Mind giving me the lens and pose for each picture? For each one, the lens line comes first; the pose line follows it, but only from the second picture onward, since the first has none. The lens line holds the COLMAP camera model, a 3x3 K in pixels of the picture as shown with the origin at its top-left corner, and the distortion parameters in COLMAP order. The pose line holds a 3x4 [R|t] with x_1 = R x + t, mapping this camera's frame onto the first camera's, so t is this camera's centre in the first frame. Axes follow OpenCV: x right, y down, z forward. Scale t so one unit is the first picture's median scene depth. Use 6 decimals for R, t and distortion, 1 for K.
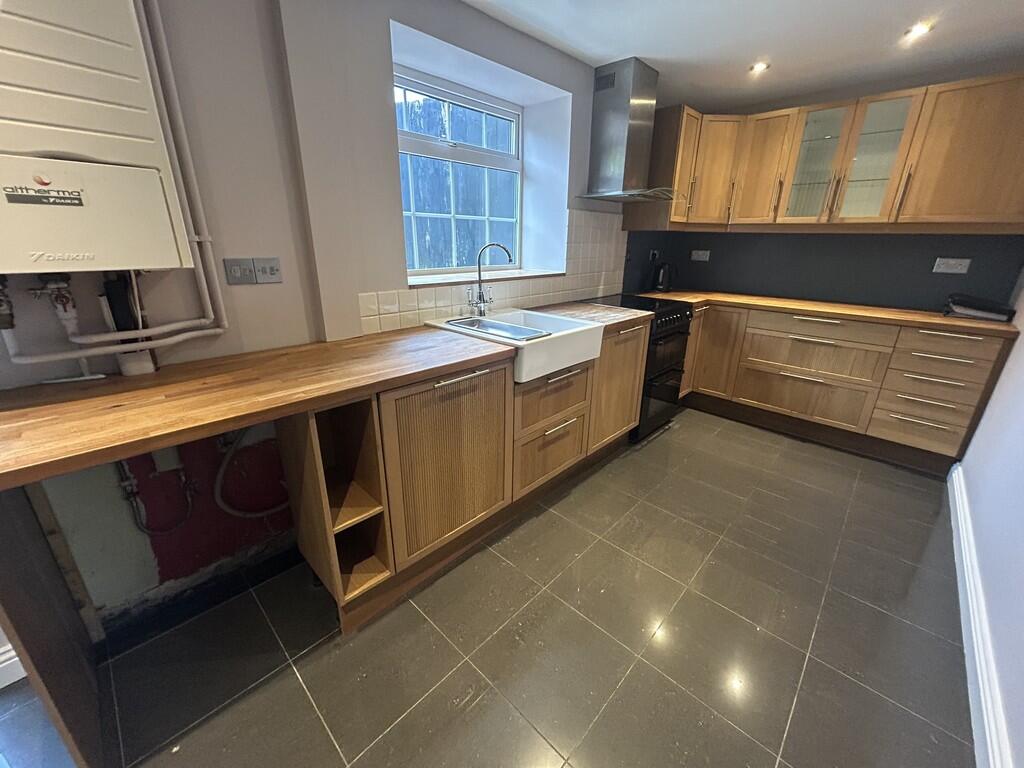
lens RADIAL K [[414.7, 0, 509.6], [0, 414.7, 384.1], [0, 0, 1]] dist [-0.002956, -0.000038]
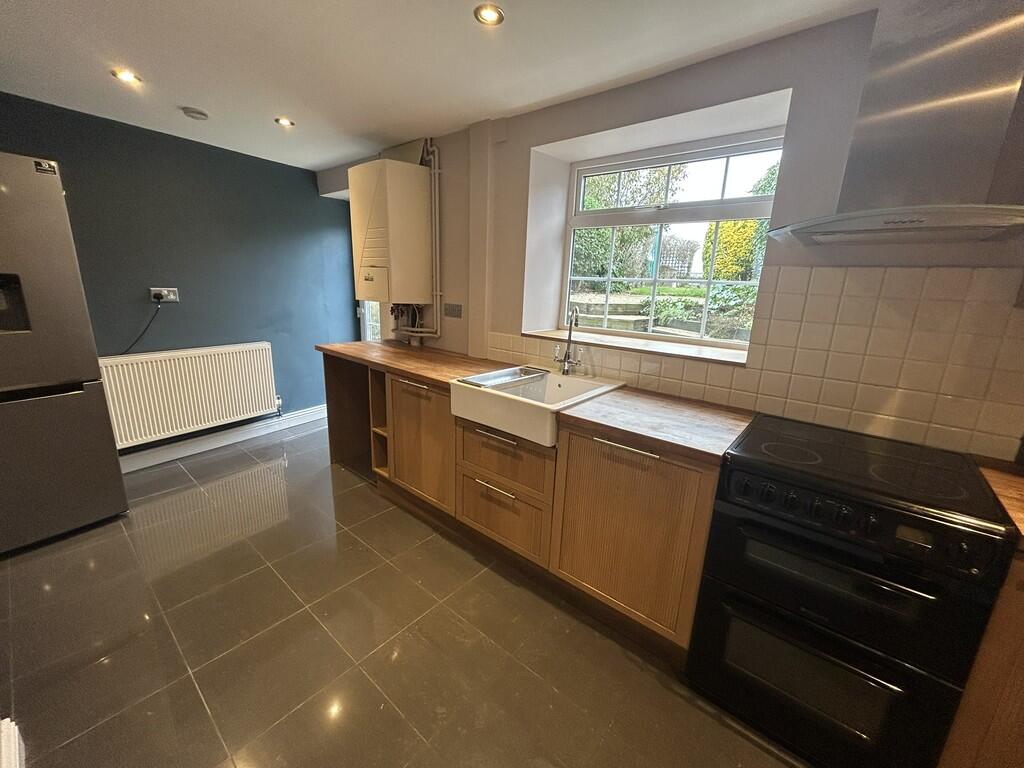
lens RADIAL K [[414.7, 0, 509.6], [0, 414.7, 384.1], [0, 0, 1]] dist [-0.002956, -0.000038]
pose [[0.050715, 0.227776, -0.972392, 1.056190], [-0.363031, 0.911247, 0.194519, -0.334703], [0.930396, 0.343143, 0.128903, 0.865575]]
